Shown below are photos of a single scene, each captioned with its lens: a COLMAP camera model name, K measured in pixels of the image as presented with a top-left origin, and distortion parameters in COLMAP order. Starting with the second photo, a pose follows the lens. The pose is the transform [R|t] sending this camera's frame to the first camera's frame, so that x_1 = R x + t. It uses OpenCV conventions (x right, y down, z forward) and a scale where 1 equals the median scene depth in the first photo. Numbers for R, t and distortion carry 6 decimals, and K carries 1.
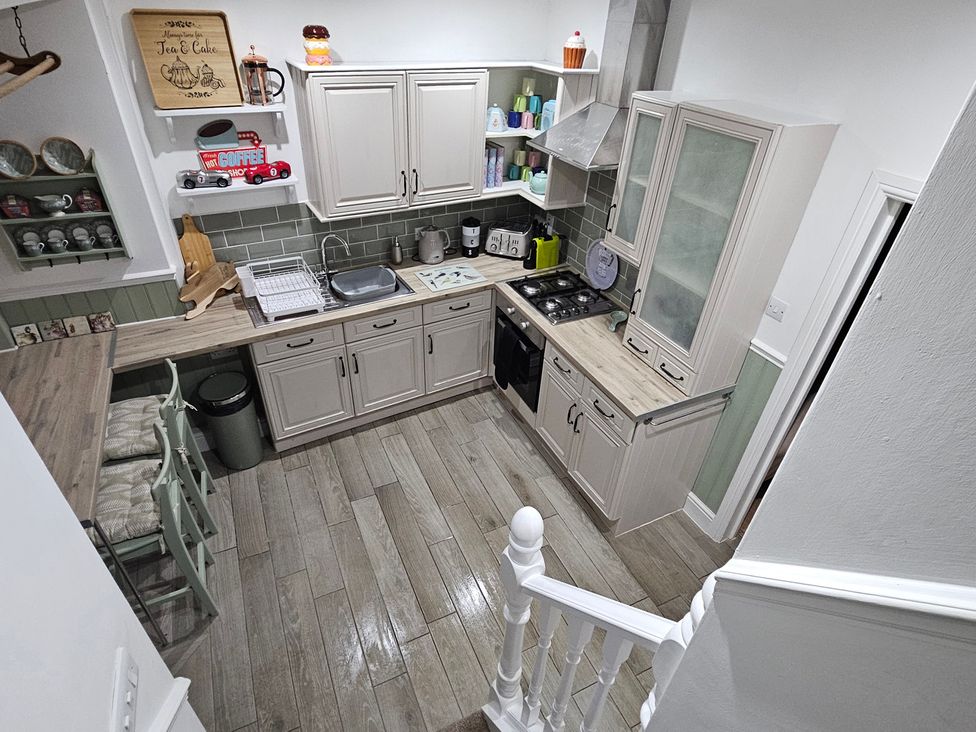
lens RADIAL K [[528.4, 0, 484.9], [0, 528.4, 369.7], [0, 0, 1]] dist [-0.000691, -0.002695]
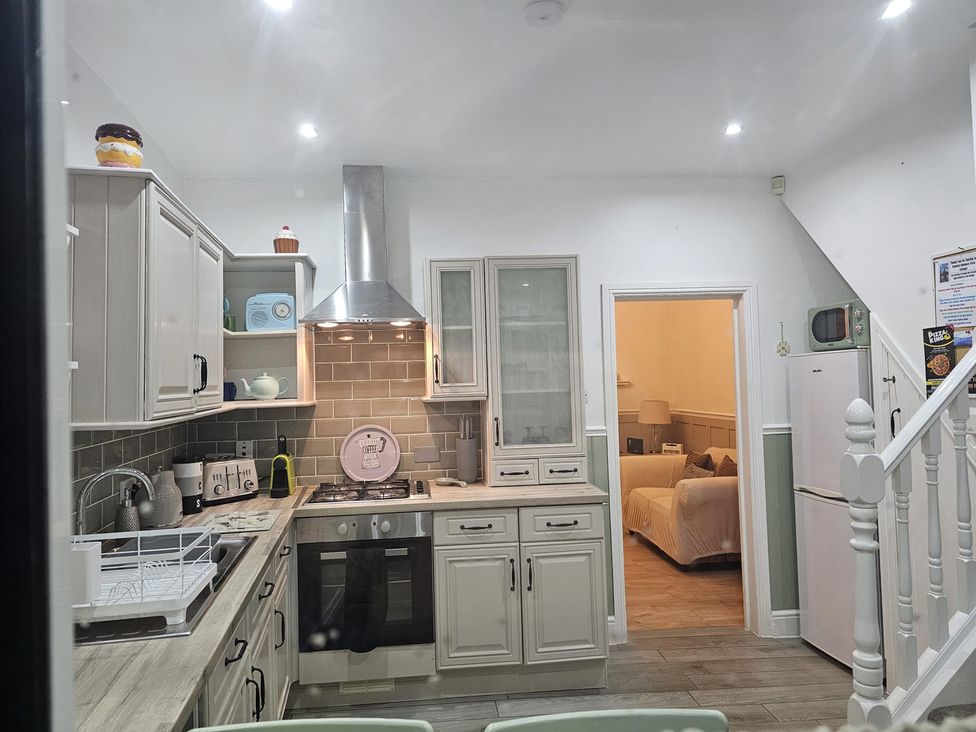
lens RADIAL K [[641.6, 0, 484.3], [0, 641.6, 361.2], [0, 0, 1]] dist [0.055597, -0.001354]
pose [[0.338065, -0.028155, 0.940702, -0.829683], [0.578720, 0.794452, -0.184200, -0.022972], [-0.742156, 0.606674, 0.284870, 0.558403]]
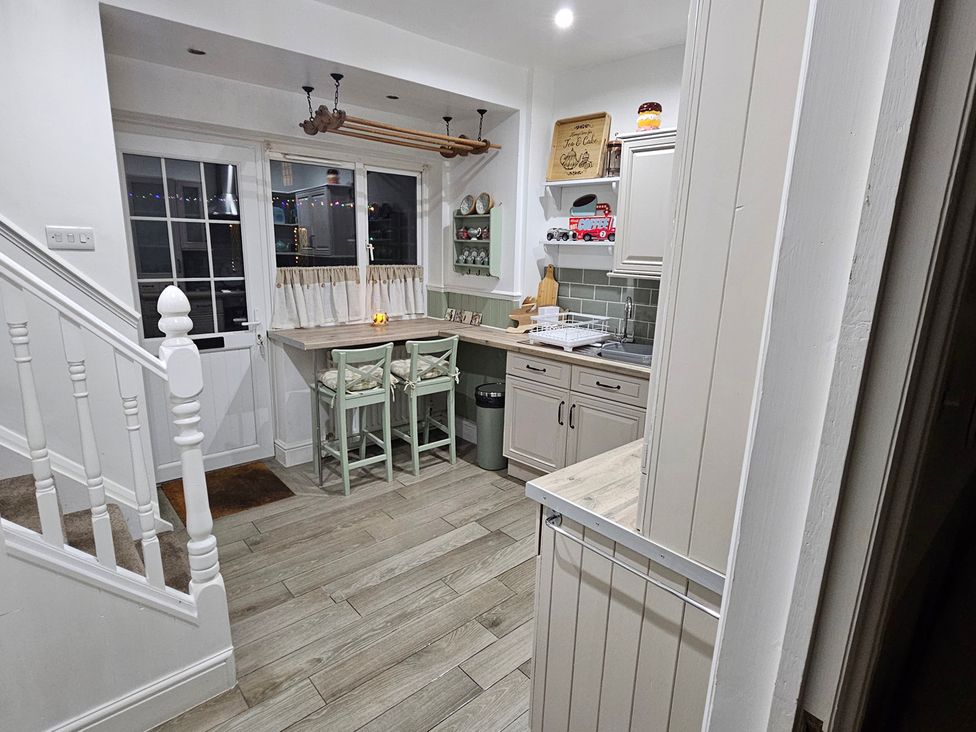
lens RADIAL K [[528.4, 0, 484.9], [0, 528.4, 369.7], [0, 0, 1]] dist [-0.000691, -0.002695]
pose [[0.265067, 0.185369, -0.946244, 0.675869], [-0.569033, 0.822313, 0.001690, 0.009297], [0.778422, 0.537996, 0.323449, 0.601660]]
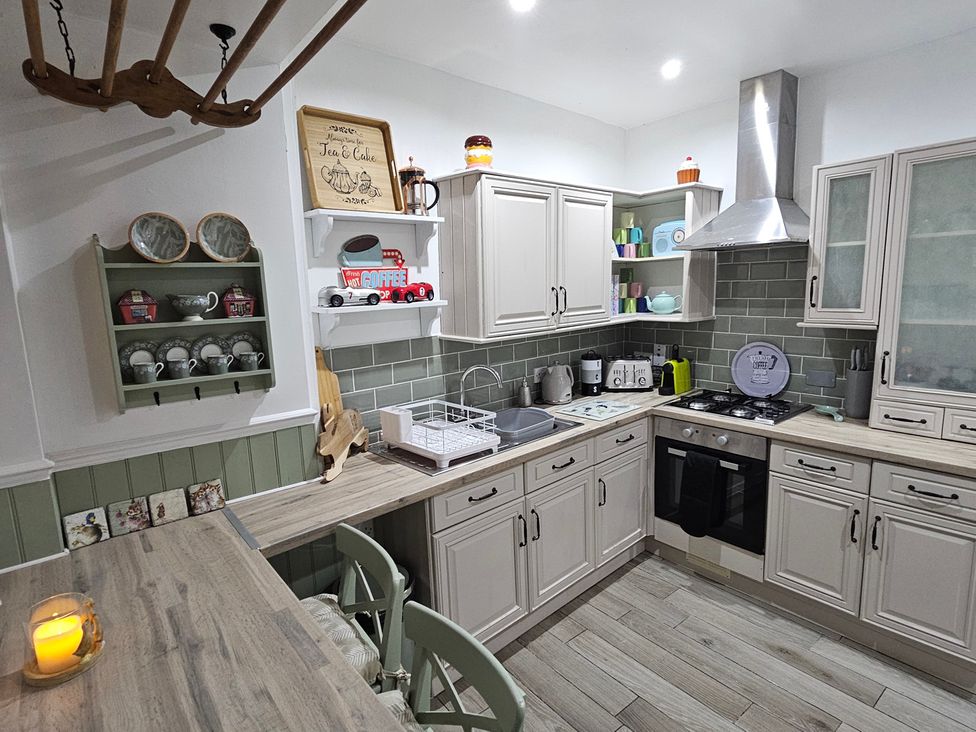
lens RADIAL K [[528.4, 0, 484.9], [0, 528.4, 369.7], [0, 0, 1]] dist [-0.000691, -0.002695]
pose [[0.972309, -0.115048, 0.203417, -0.495630], [0.192280, 0.888555, -0.416531, 0.100703], [-0.132826, 0.444110, 0.886072, 0.312726]]
